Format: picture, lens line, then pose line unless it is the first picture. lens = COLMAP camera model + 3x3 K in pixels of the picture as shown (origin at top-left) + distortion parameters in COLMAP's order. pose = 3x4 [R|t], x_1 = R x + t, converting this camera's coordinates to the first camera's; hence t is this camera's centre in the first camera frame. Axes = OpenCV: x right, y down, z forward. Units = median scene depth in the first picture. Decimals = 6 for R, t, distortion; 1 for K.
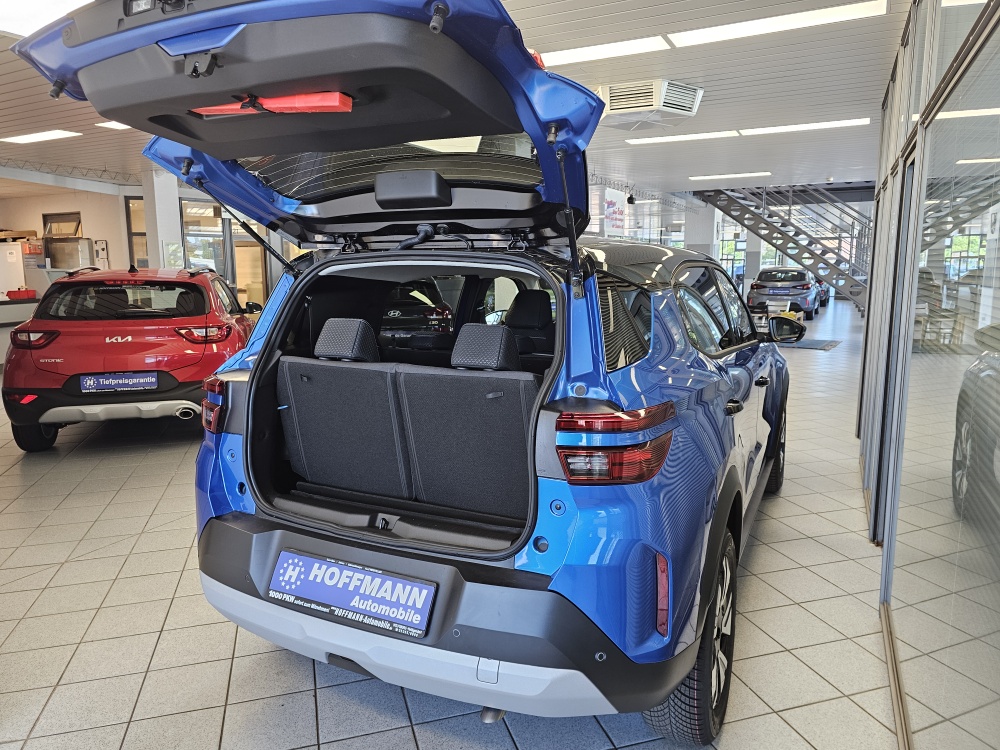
lens RADIAL K [[671.0, 0, 499.2], [0, 671.0, 364.6], [0, 0, 1]] dist [0.073374, -0.076960]
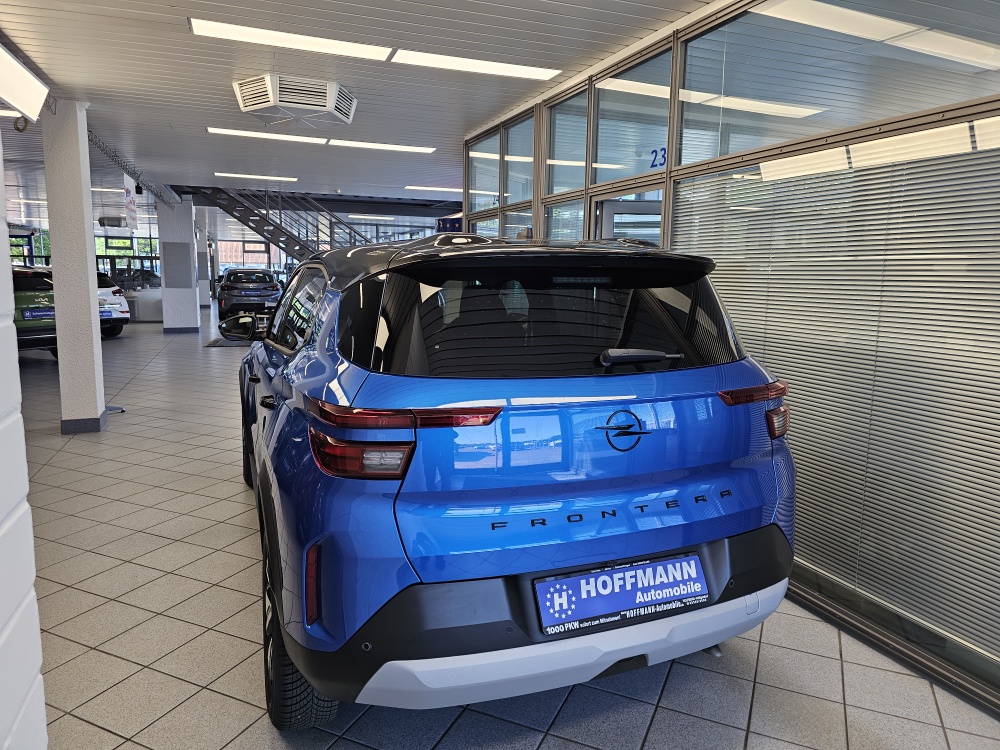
lens RADIAL K [[671.0, 0, 499.2], [0, 671.0, 364.6], [0, 0, 1]] dist [0.073374, -0.076960]
pose [[0.663306, -0.093283, 0.742511, -1.025148], [0.094736, 0.994685, 0.040334, -0.057703], [-0.742327, 0.043589, 0.668618, 0.436635]]
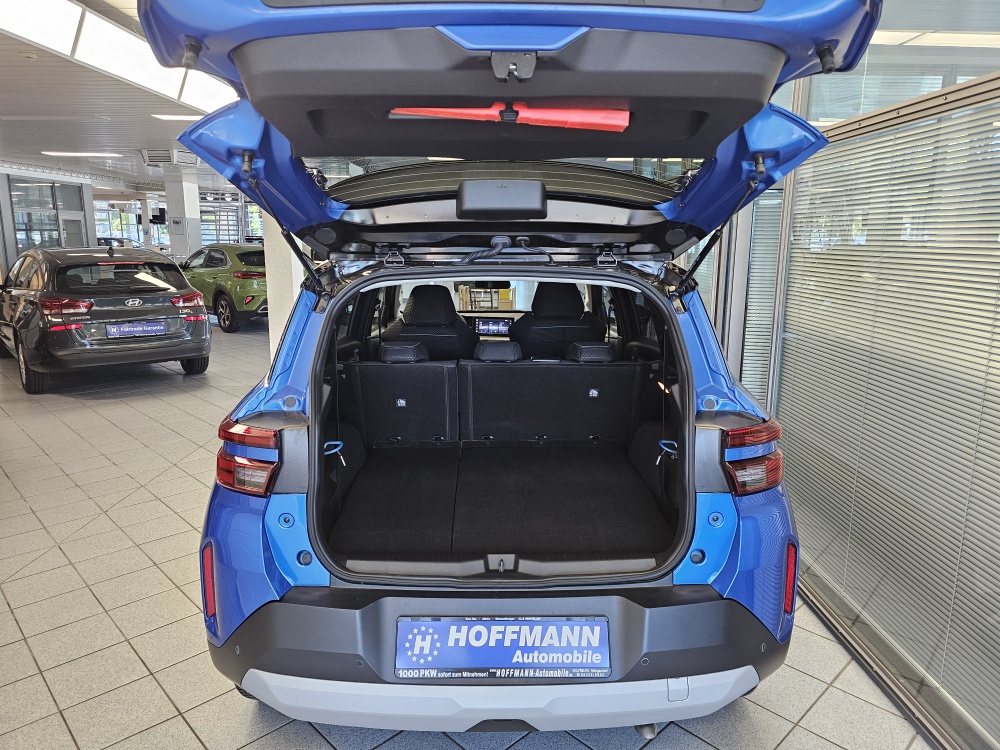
lens RADIAL K [[671.0, 0, 499.2], [0, 671.0, 364.6], [0, 0, 1]] dist [0.073374, -0.076960]
pose [[0.892359, -0.077990, 0.444538, -0.581639], [0.058575, 0.996639, 0.057267, -0.093583], [-0.447510, -0.025064, 0.893928, 0.191343]]
